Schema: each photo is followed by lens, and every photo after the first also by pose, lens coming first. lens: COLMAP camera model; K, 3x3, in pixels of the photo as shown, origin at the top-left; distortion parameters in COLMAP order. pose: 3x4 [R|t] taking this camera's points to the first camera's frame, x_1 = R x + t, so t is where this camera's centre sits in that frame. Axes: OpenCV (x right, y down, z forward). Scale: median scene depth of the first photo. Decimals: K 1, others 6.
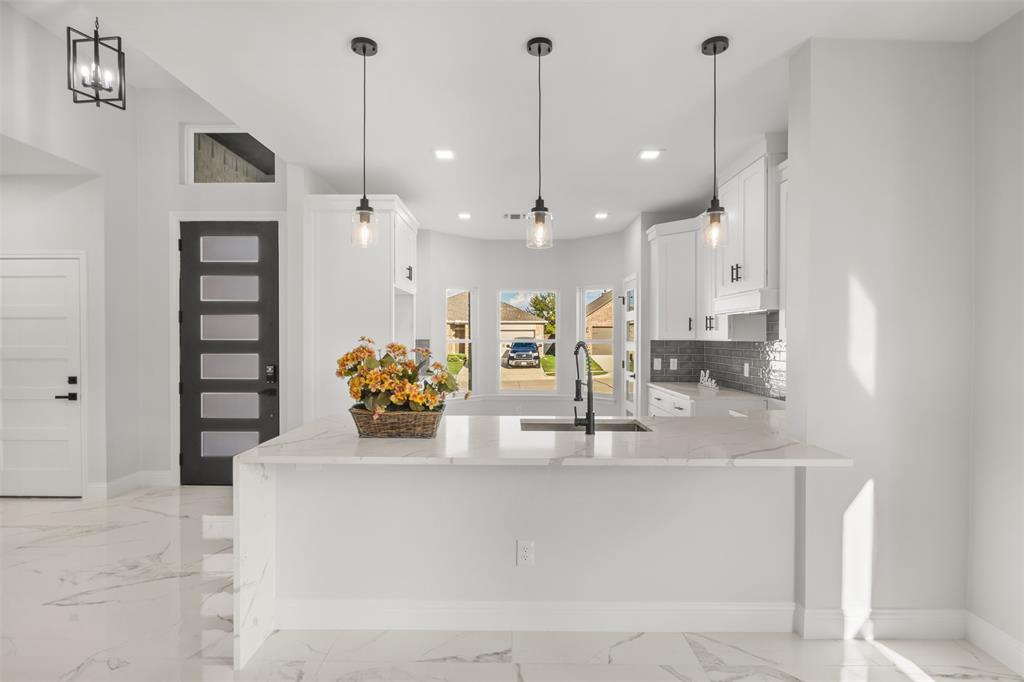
lens RADIAL K [[508.9, 0, 509.1], [0, 508.9, 343.7], [0, 0, 1]] dist [-0.012864, 0.001581]
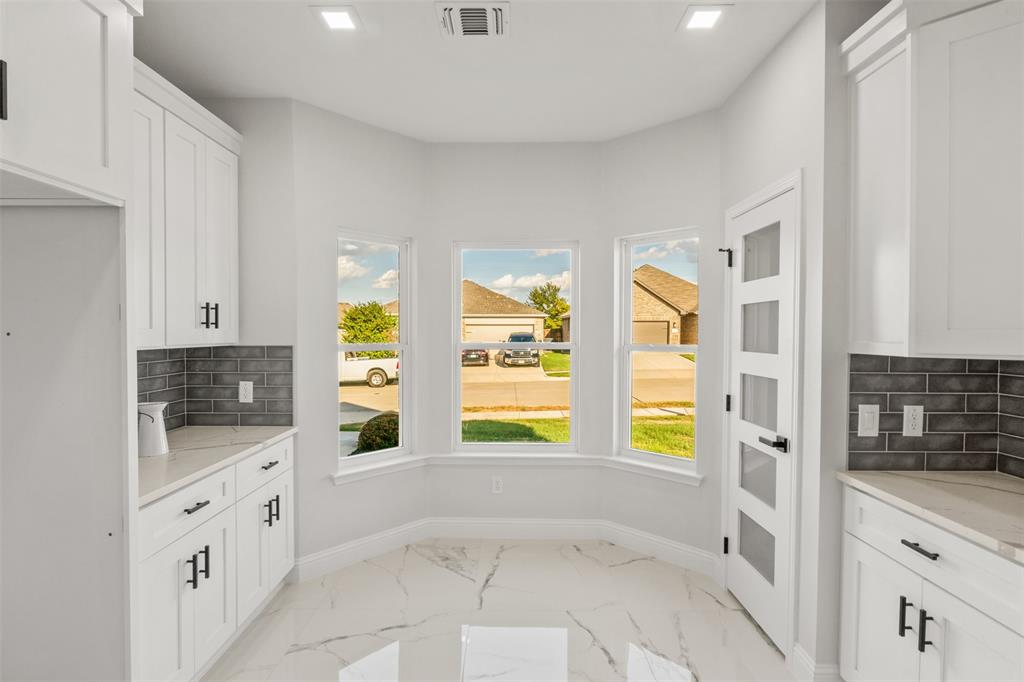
lens RADIAL K [[508.9, 0, 506.6], [0, 508.9, 343.0], [0, 0, 1]] dist [-0.012864, 0.001581]
pose [[0.999992, 0.000736, -0.003821, 0.039229], [-0.000699, 0.999952, 0.009742, -0.017675], [0.003828, -0.009739, 0.999945, 0.645367]]
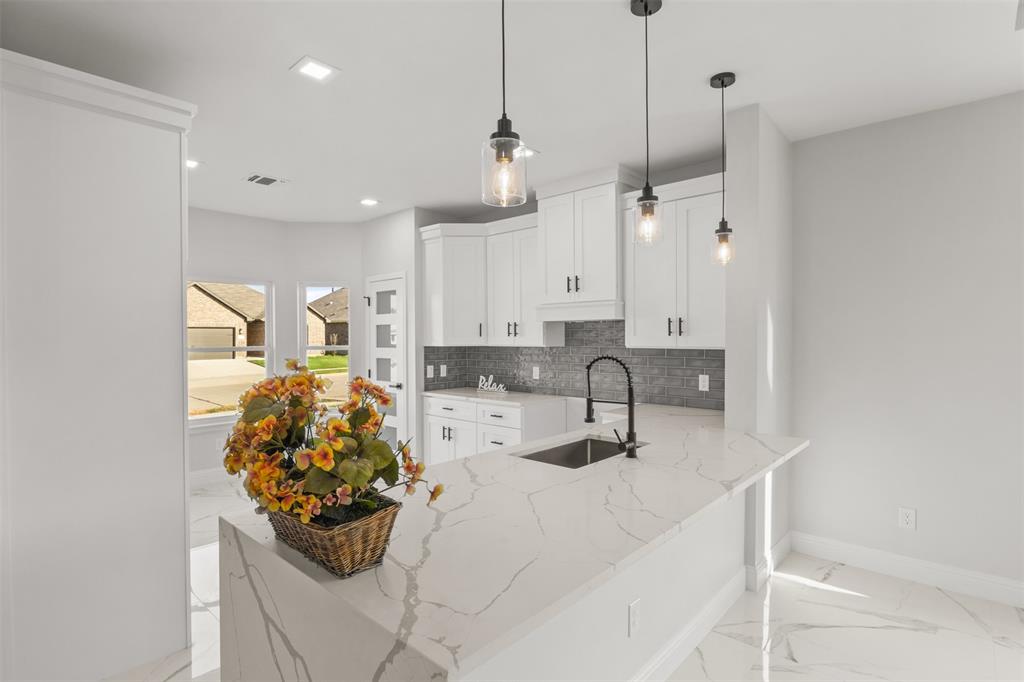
lens RADIAL K [[508.9, 0, 511.8], [0, 508.9, 338.1], [0, 0, 1]] dist [-0.012864, 0.001581]
pose [[0.670031, -0.006589, 0.742304, -0.304870], [0.015447, 0.999868, -0.005068, -0.014558], [-0.742172, 0.014862, 0.670044, 0.257747]]
